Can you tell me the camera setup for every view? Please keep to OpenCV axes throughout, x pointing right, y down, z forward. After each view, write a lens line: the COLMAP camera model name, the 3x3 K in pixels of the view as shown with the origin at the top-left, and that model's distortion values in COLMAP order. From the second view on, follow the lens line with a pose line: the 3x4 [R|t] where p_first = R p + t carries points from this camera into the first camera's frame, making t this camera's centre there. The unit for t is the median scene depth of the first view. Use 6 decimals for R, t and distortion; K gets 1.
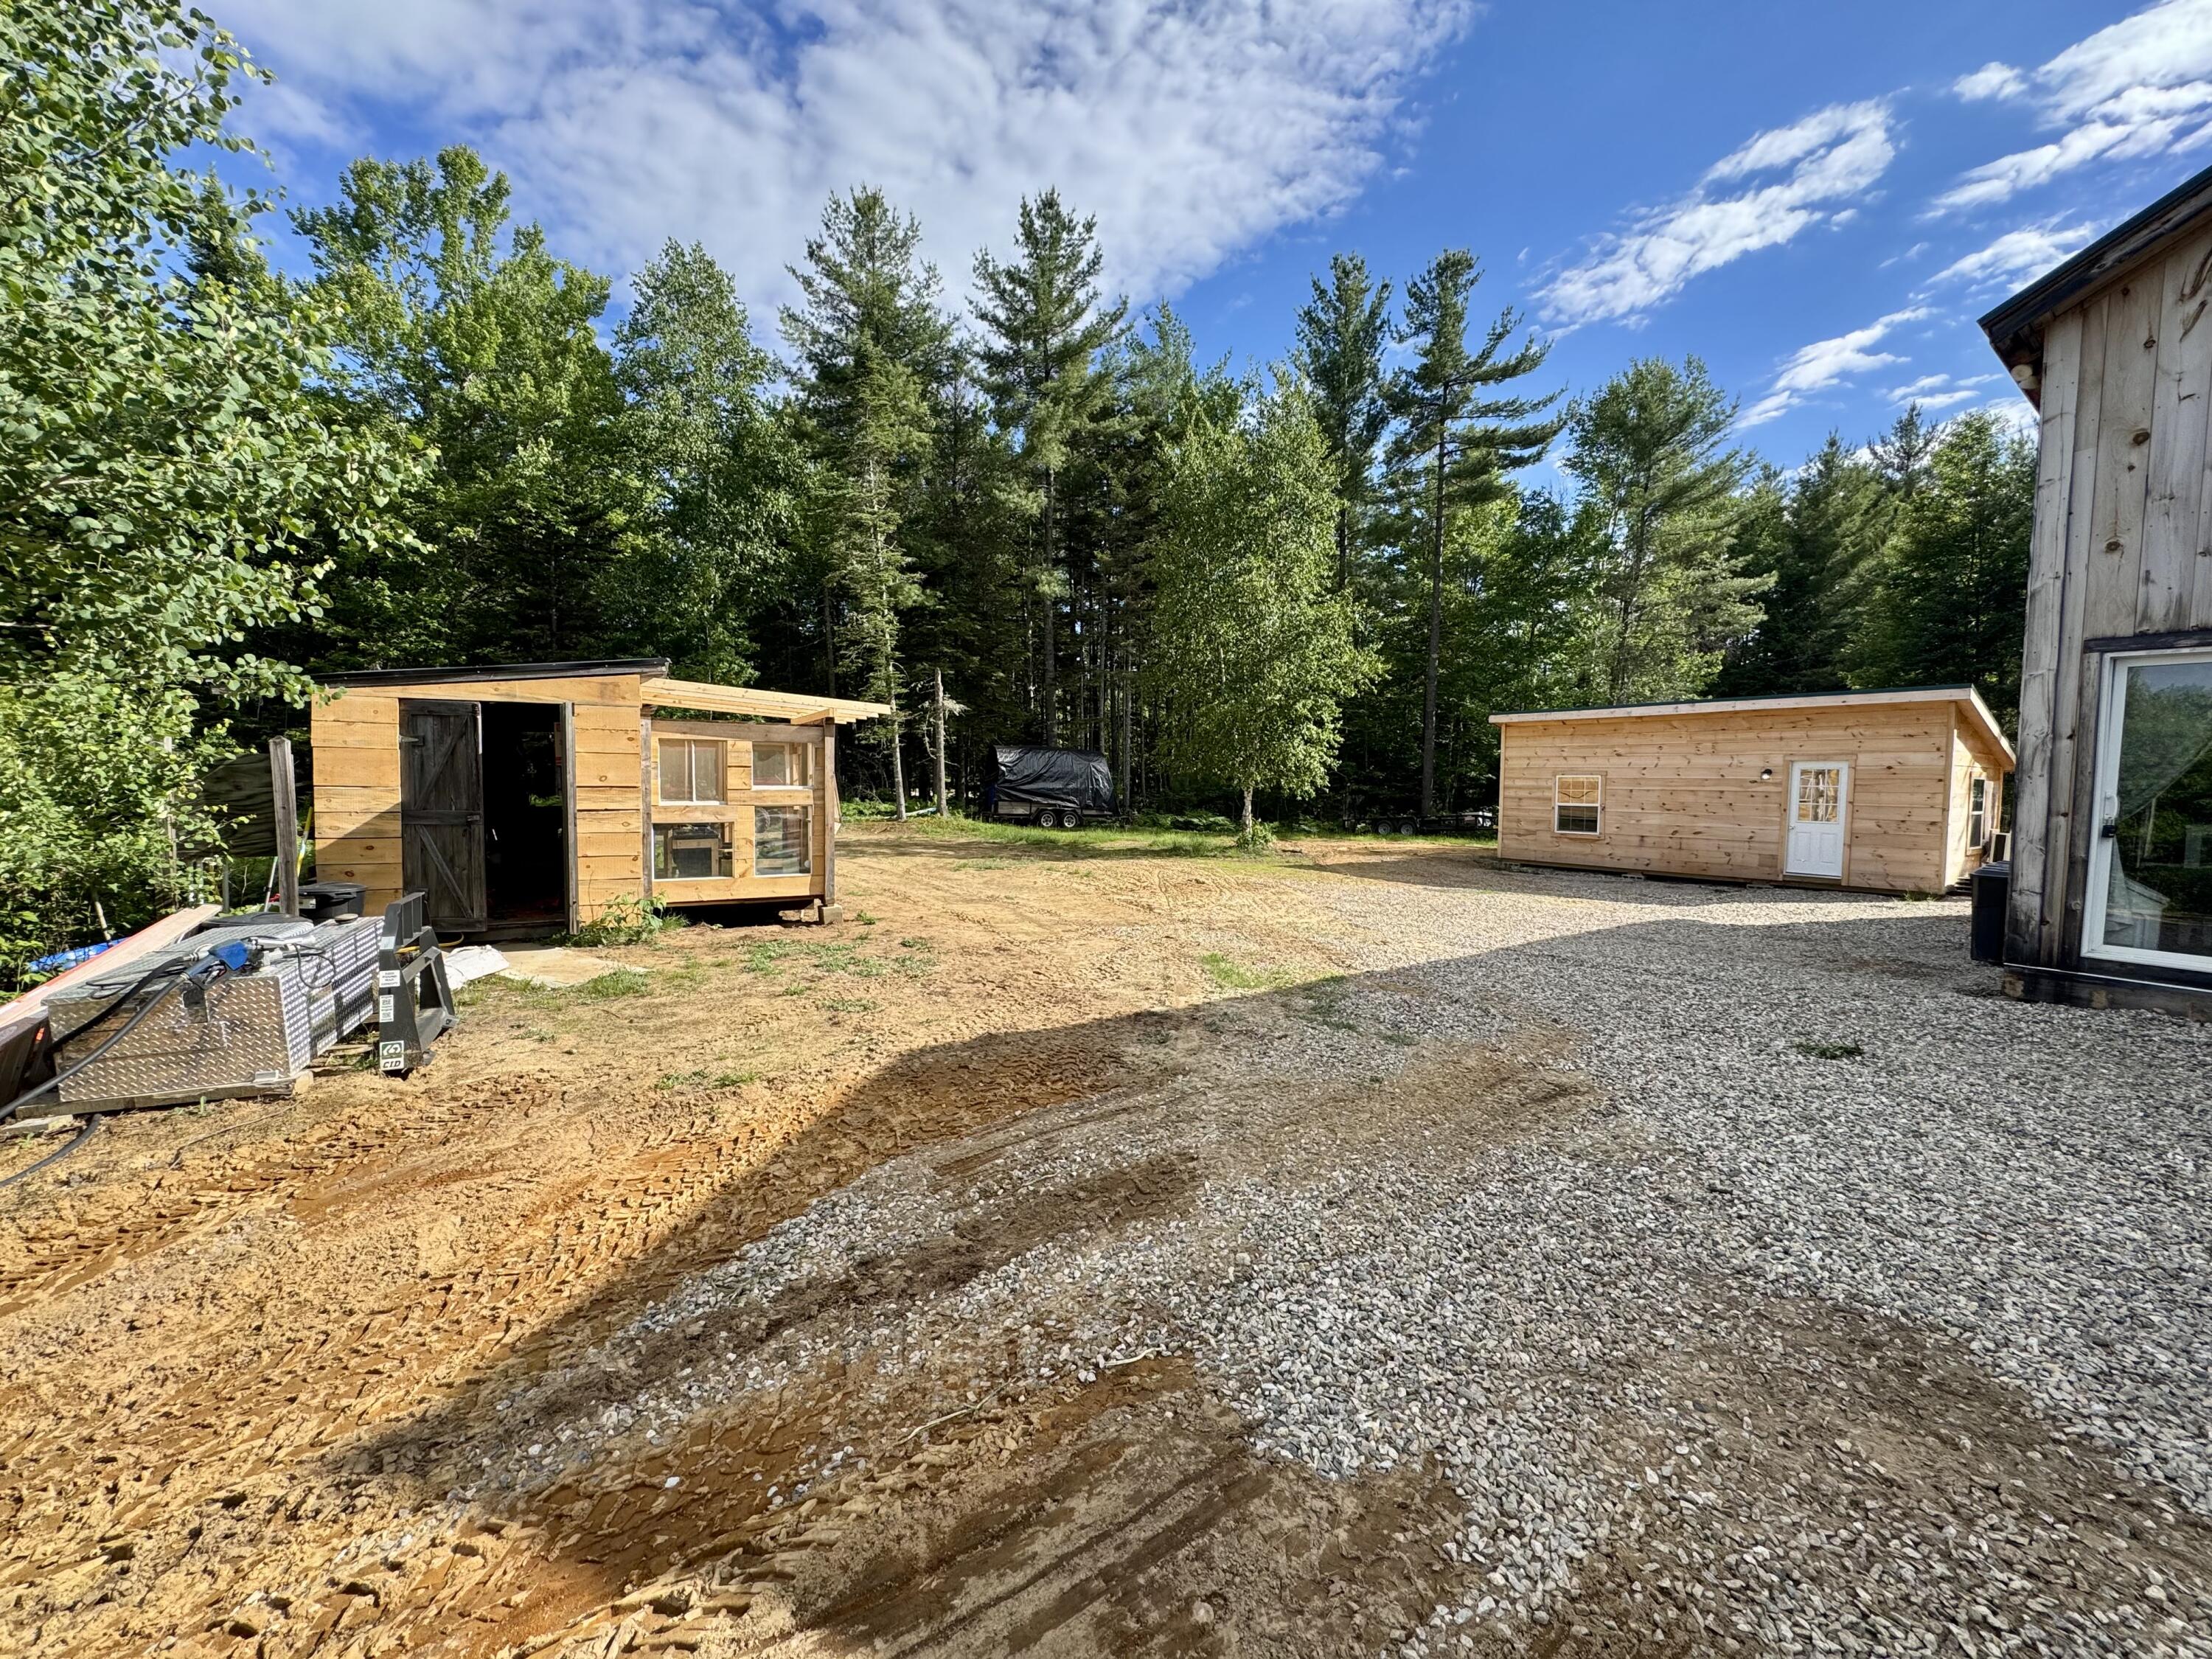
lens RADIAL K [[883.6, 0, 1106.0], [0, 883.6, 829.5], [0, 0, 1]] dist [0.000005, -0.000351]
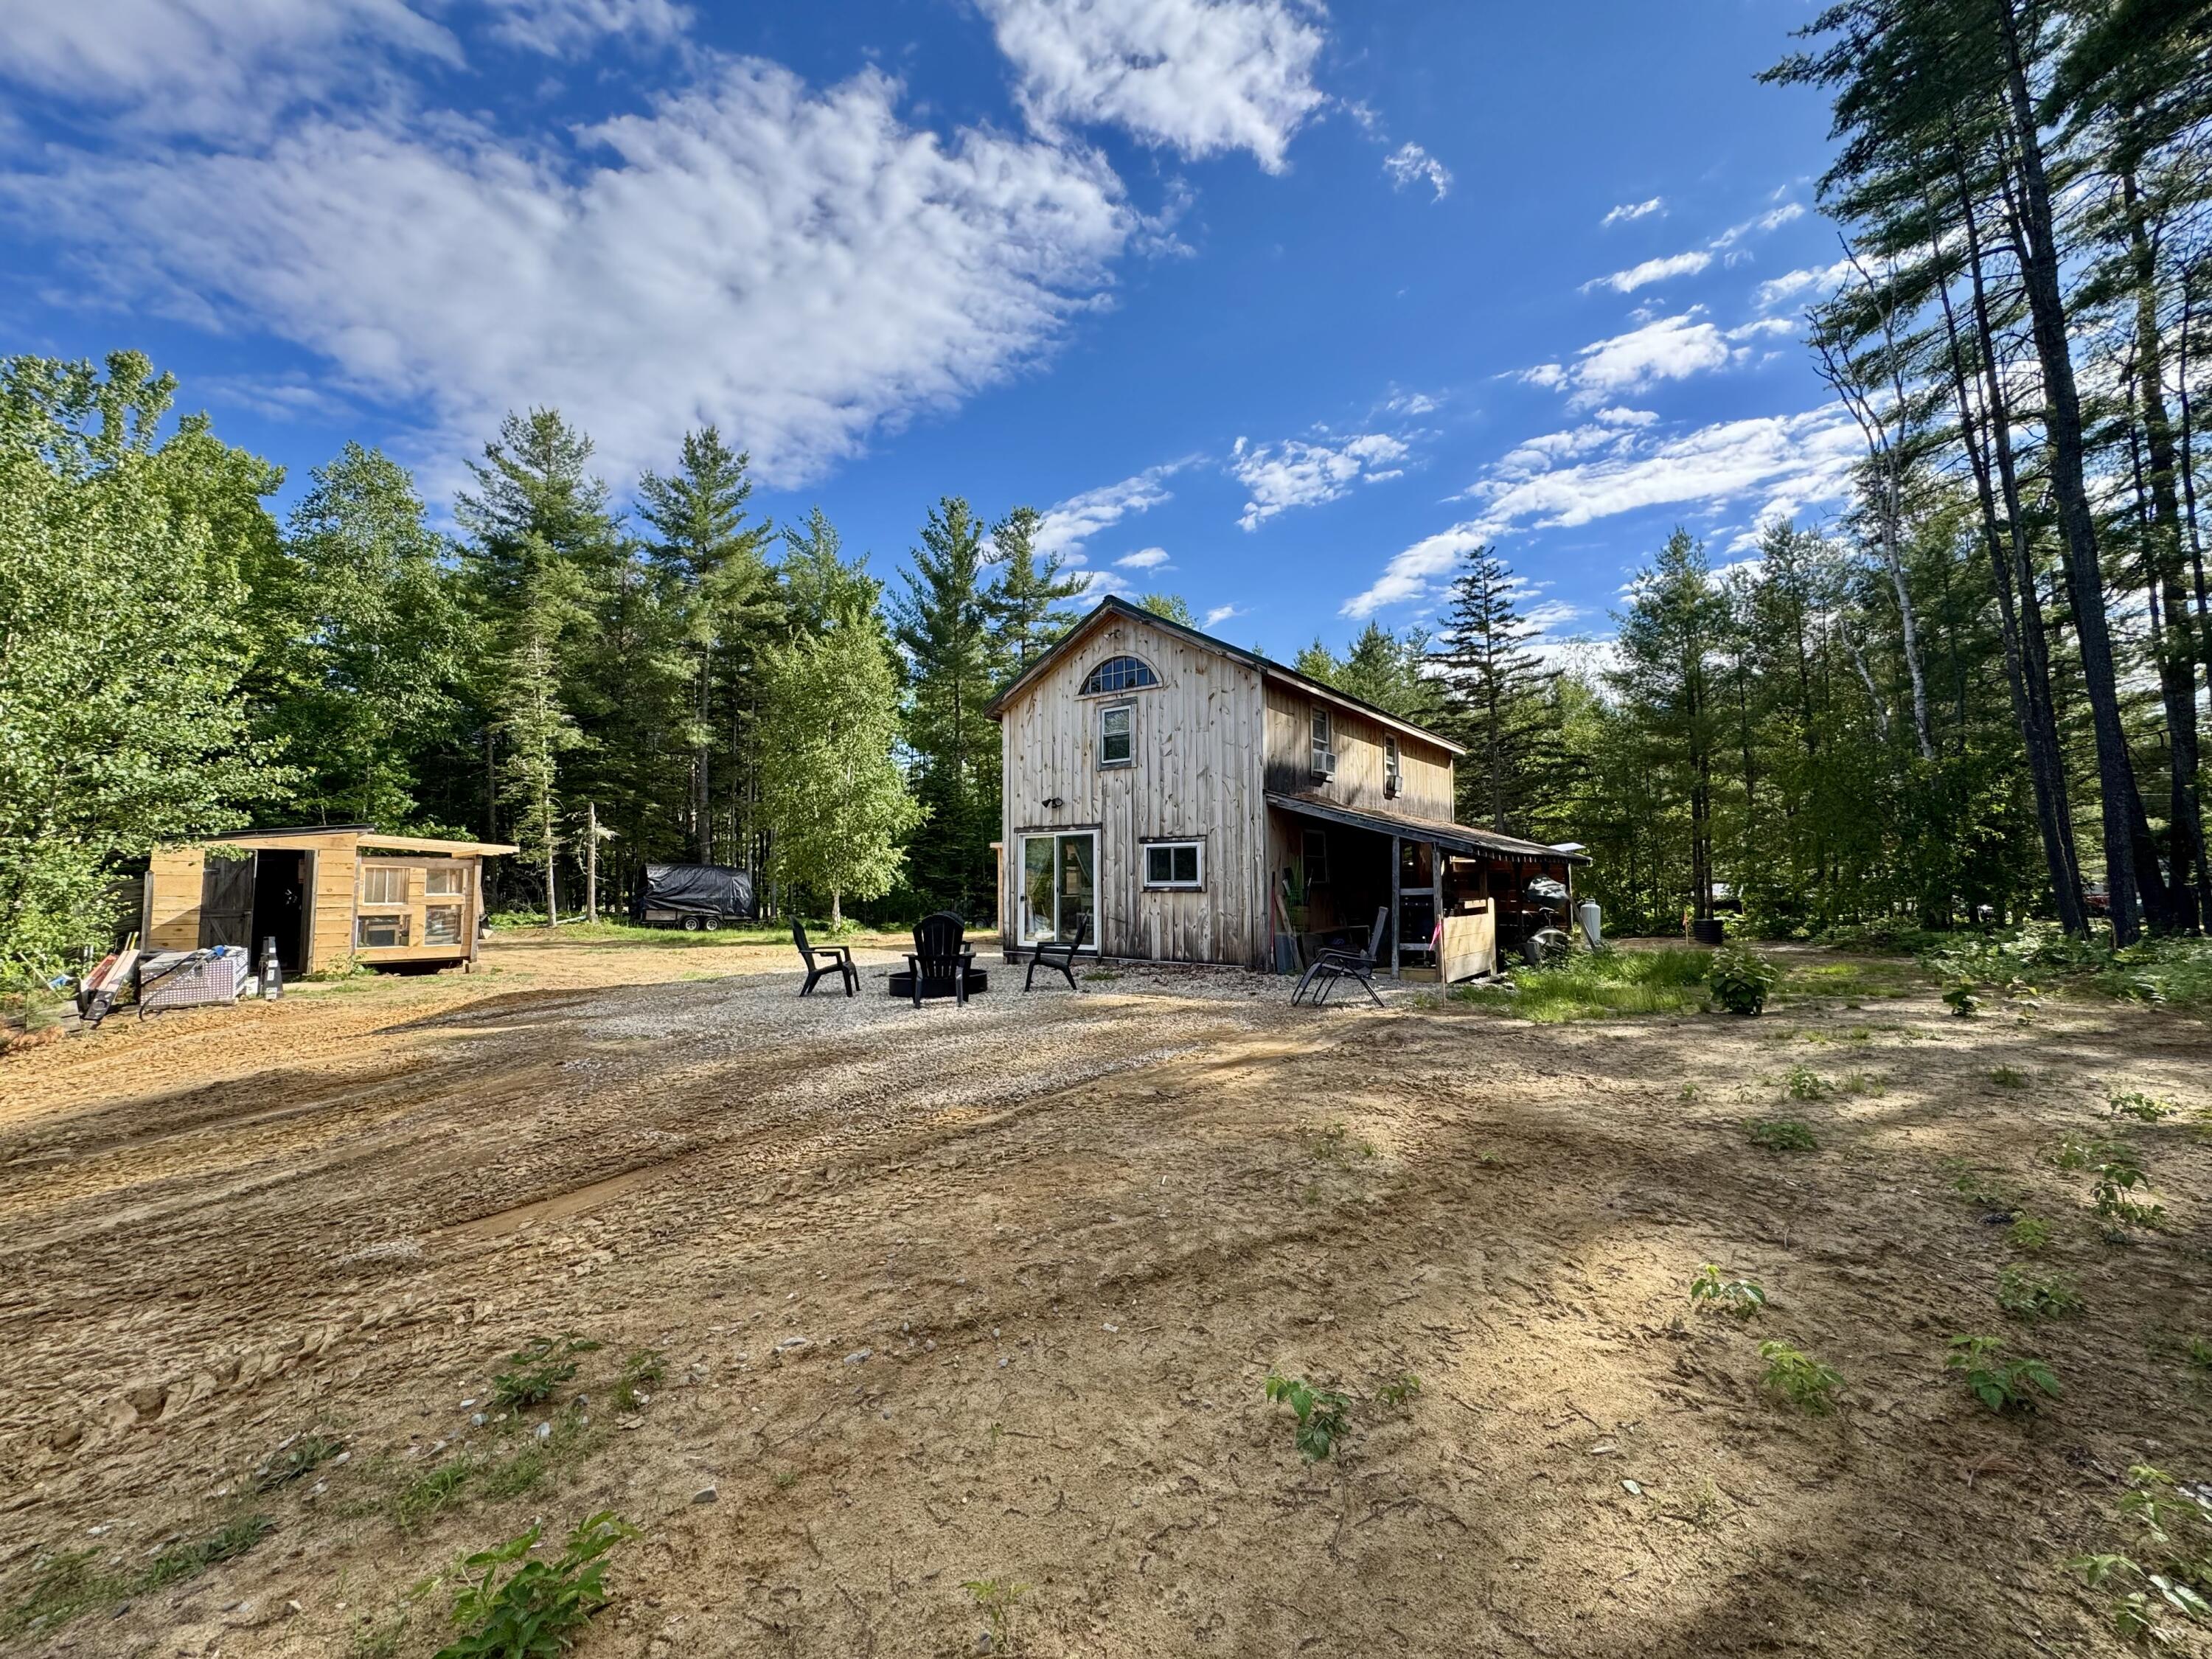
lens RADIAL K [[883.6, 0, 1106.0], [0, 883.6, 829.5], [0, 0, 1]] dist [0.000005, -0.000351]
pose [[0.954463, 0.002391, 0.298318, 0.125600], [0.035186, 0.992086, -0.120526, 0.028446], [-0.296246, 0.125535, 0.946826, -0.369228]]
